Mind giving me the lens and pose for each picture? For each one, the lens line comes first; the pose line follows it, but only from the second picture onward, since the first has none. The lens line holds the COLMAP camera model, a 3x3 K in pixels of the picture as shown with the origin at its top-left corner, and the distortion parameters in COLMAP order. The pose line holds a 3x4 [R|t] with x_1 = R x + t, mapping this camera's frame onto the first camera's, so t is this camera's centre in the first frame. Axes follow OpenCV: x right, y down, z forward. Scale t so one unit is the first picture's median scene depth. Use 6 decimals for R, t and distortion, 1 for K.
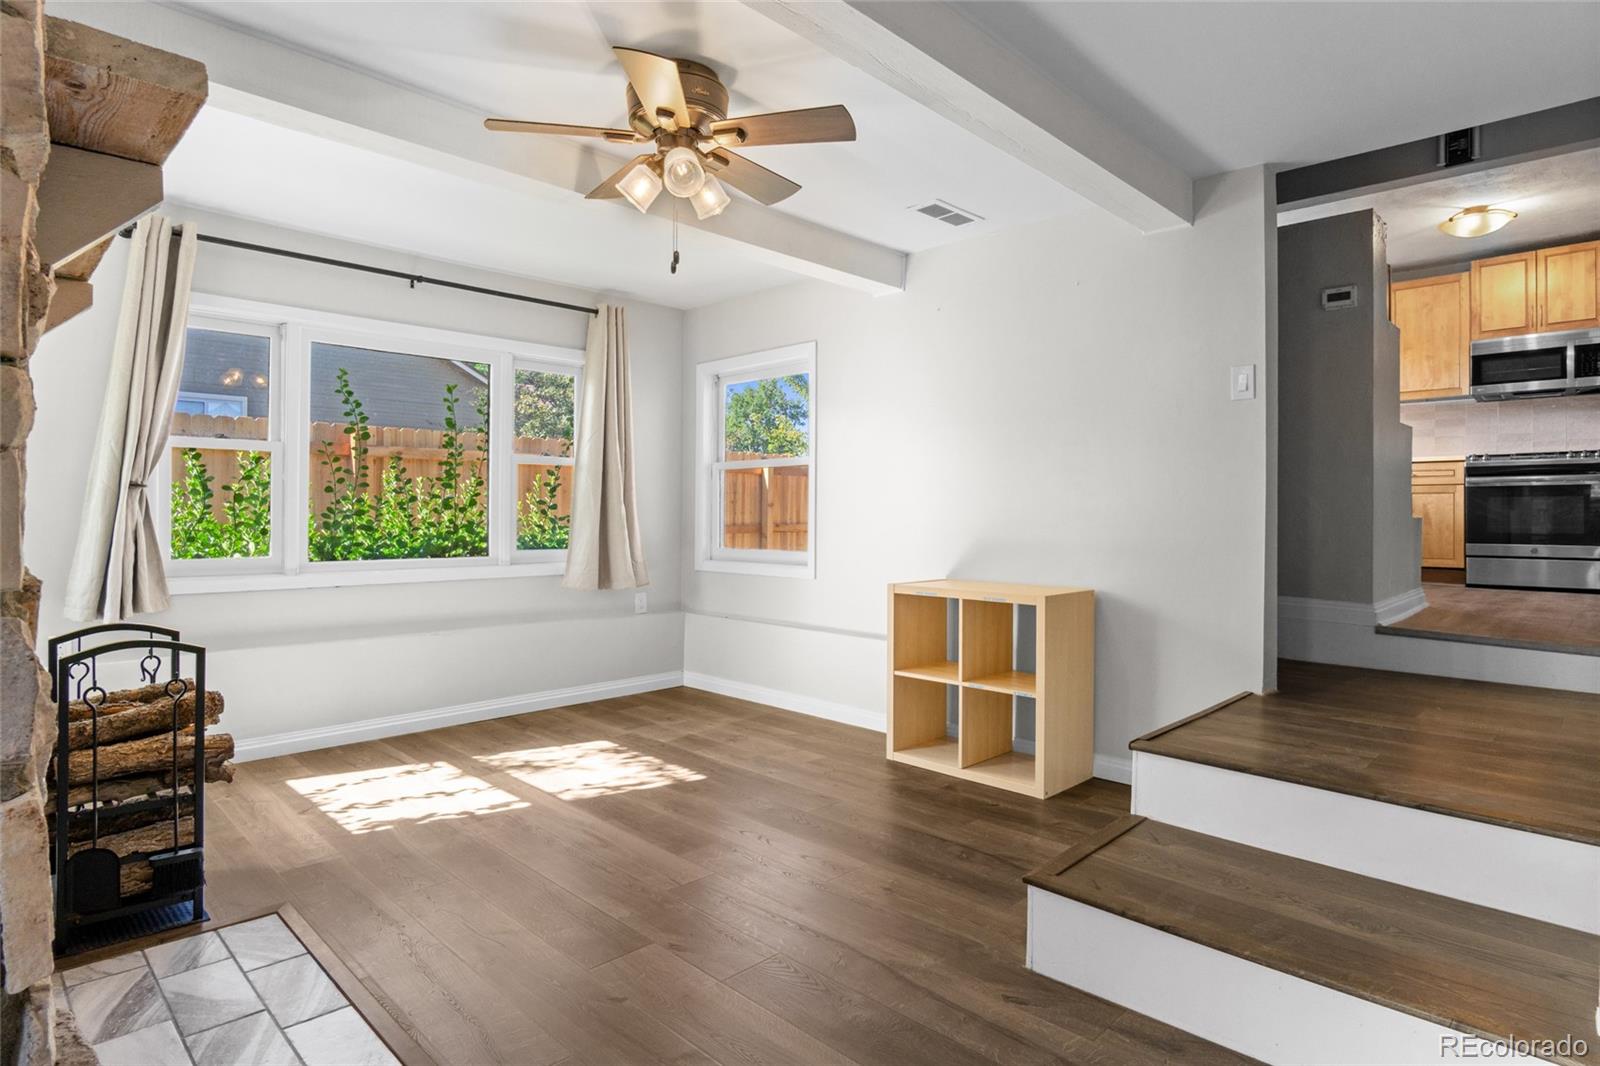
lens RADIAL K [[871.2, 0, 773.6], [0, 871.2, 521.2], [0, 0, 1]] dist [-0.038130, 0.009092]
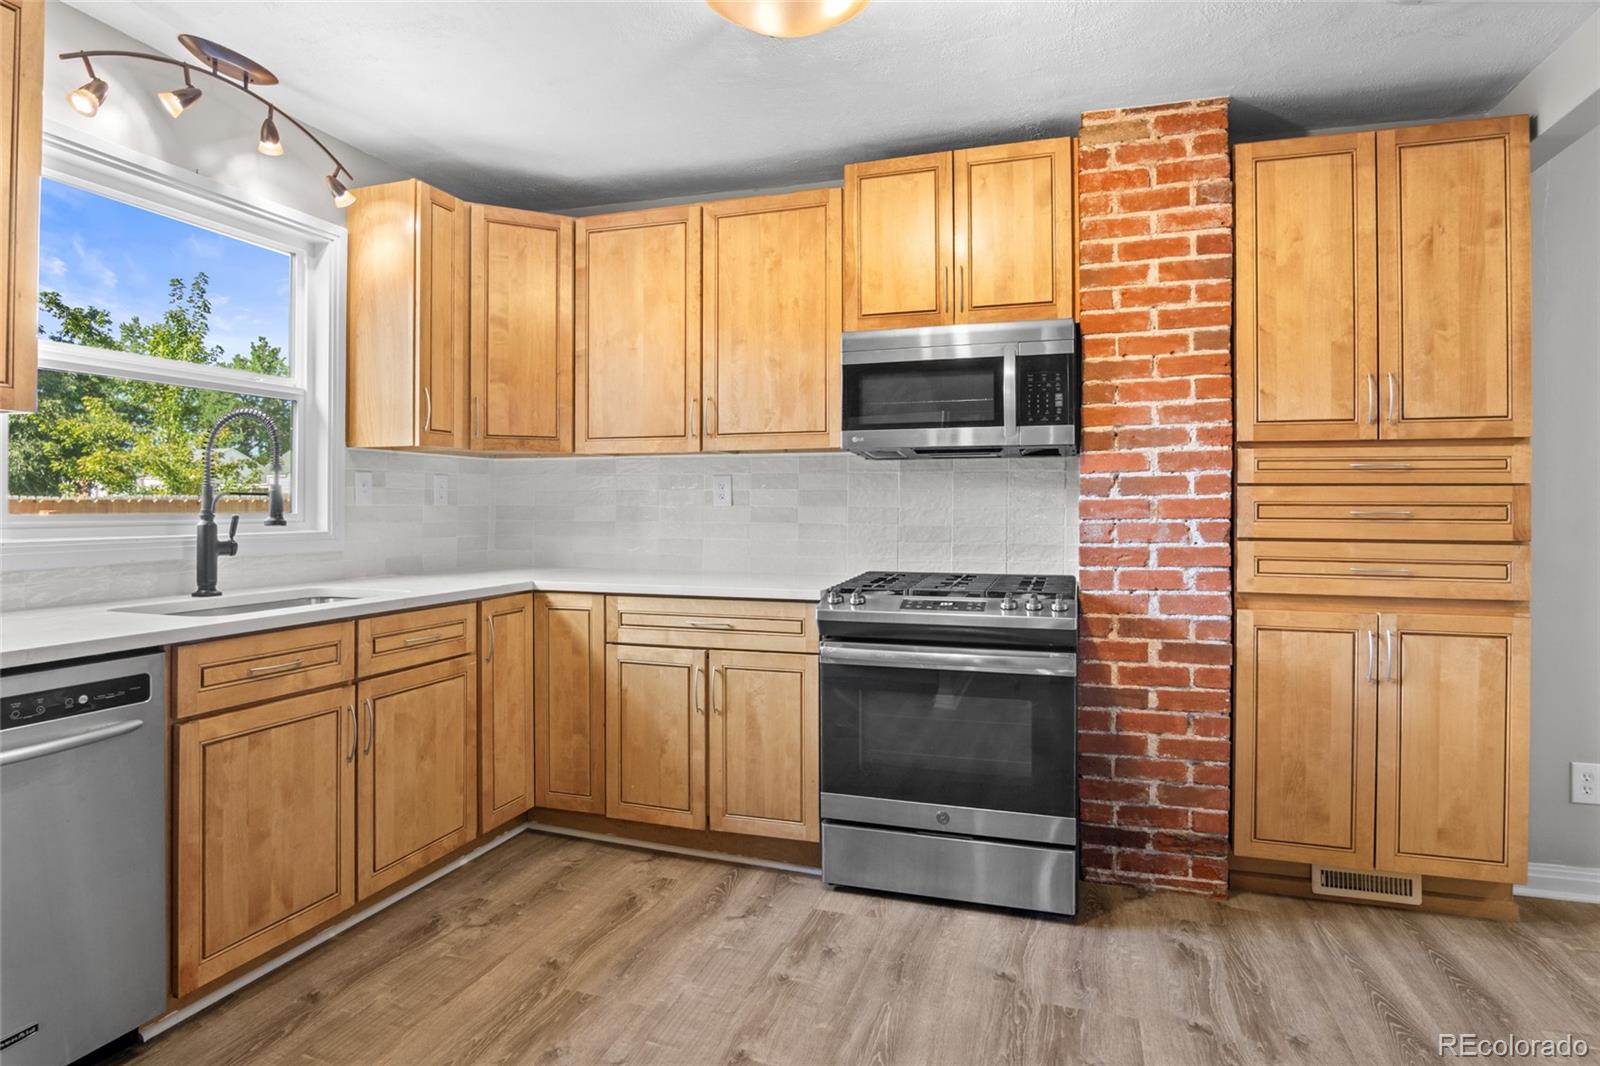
lens RADIAL K [[871.2, 0, 788.5], [0, 871.2, 501.1], [0, 0, 1]] dist [-0.038130, 0.009092]
pose [[0.886437, 0.000411, 0.462849, 0.578636], [0.003987, 0.999956, -0.008524, -0.116885], [-0.462832, 0.009402, 0.886396, 0.599136]]
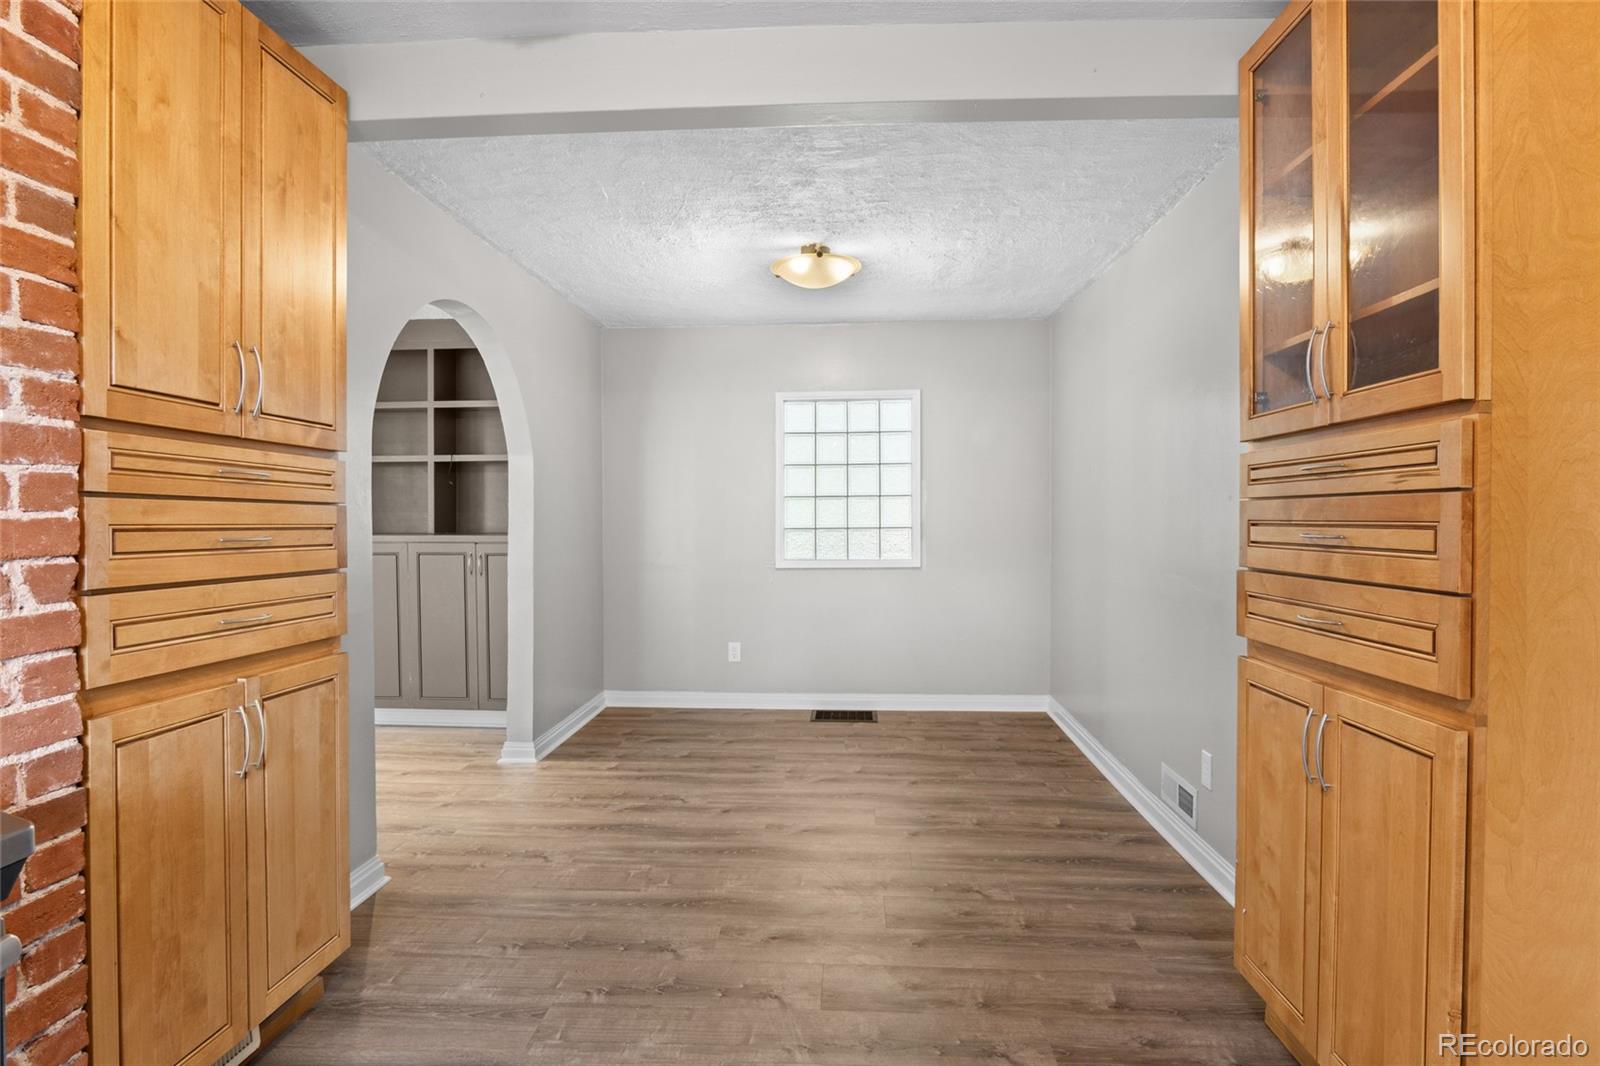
lens RADIAL K [[871.2, 0, 800.4], [0, 871.2, 535.4], [0, 0, 1]] dist [-0.038130, 0.009092]
pose [[-0.674797, -0.013270, 0.737884, 0.670908], [0.005284, 0.999726, 0.022811, -0.120736], [-0.737984, 0.019292, -0.674542, 0.883743]]
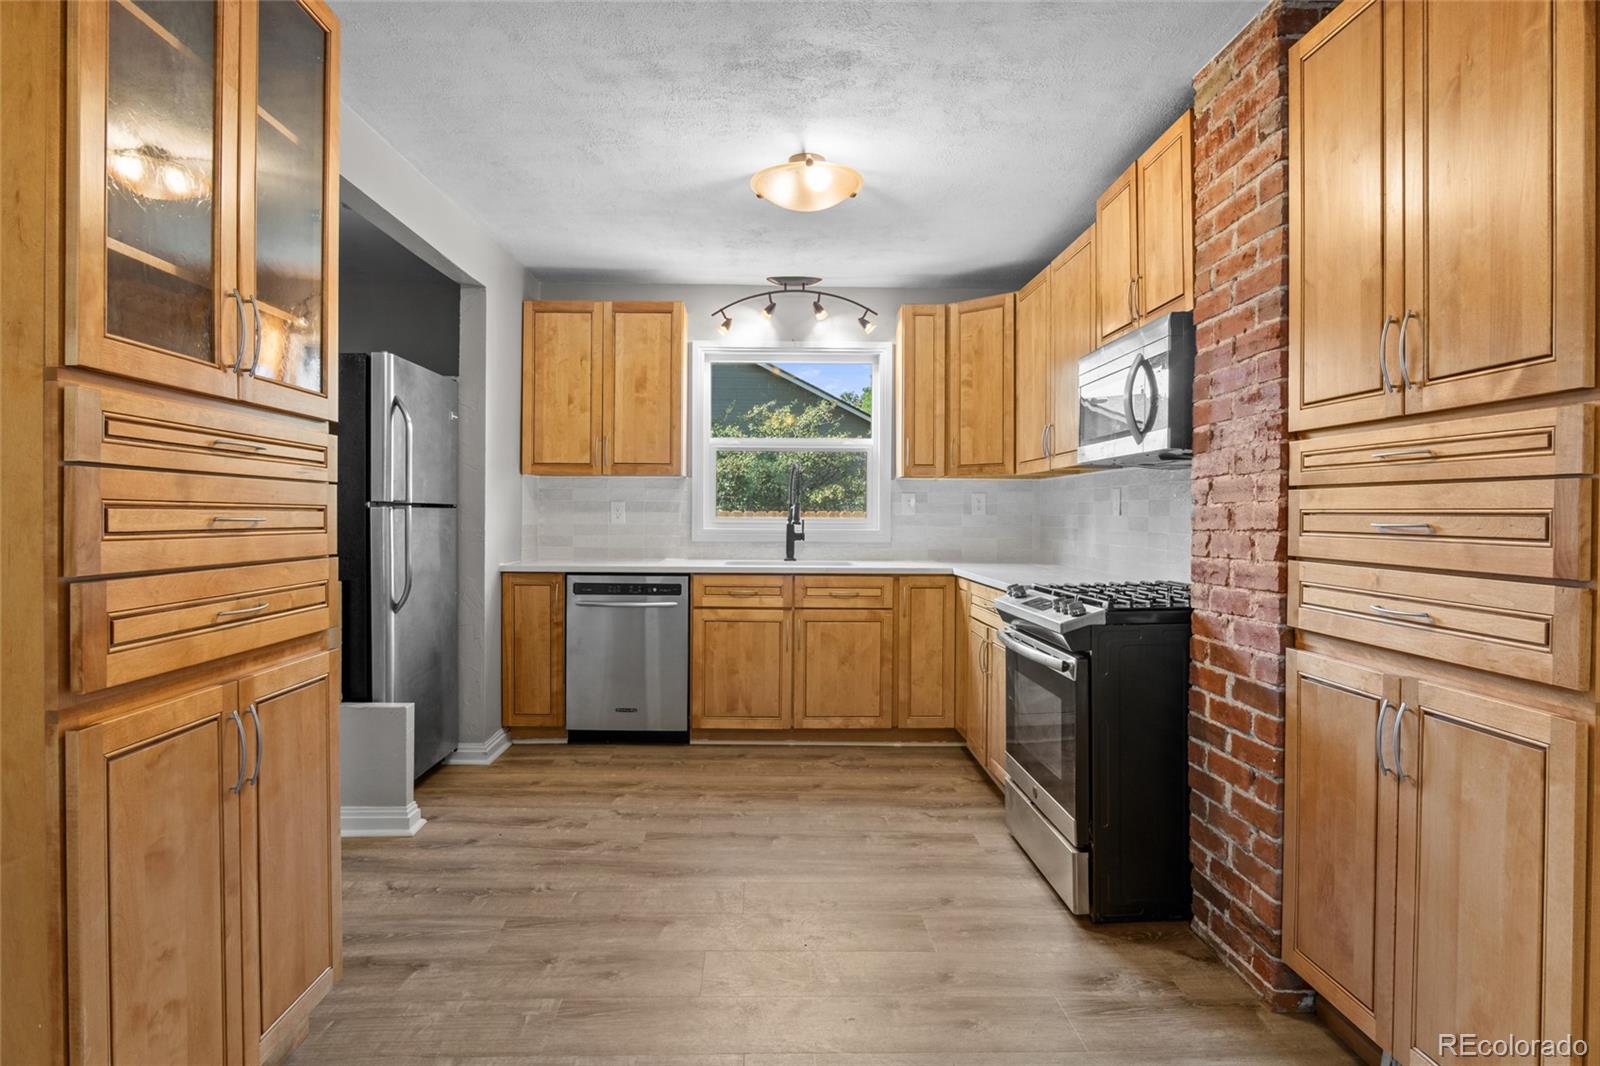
lens RADIAL K [[871.2, 0, 799.5], [0, 871.2, 524.2], [0, 0, 1]] dist [-0.038130, 0.009092]
pose [[0.742840, 0.008634, -0.669413, 1.049692], [-0.006741, 0.999963, 0.005417, -0.114335], [0.669435, 0.000489, 0.742870, 0.503235]]
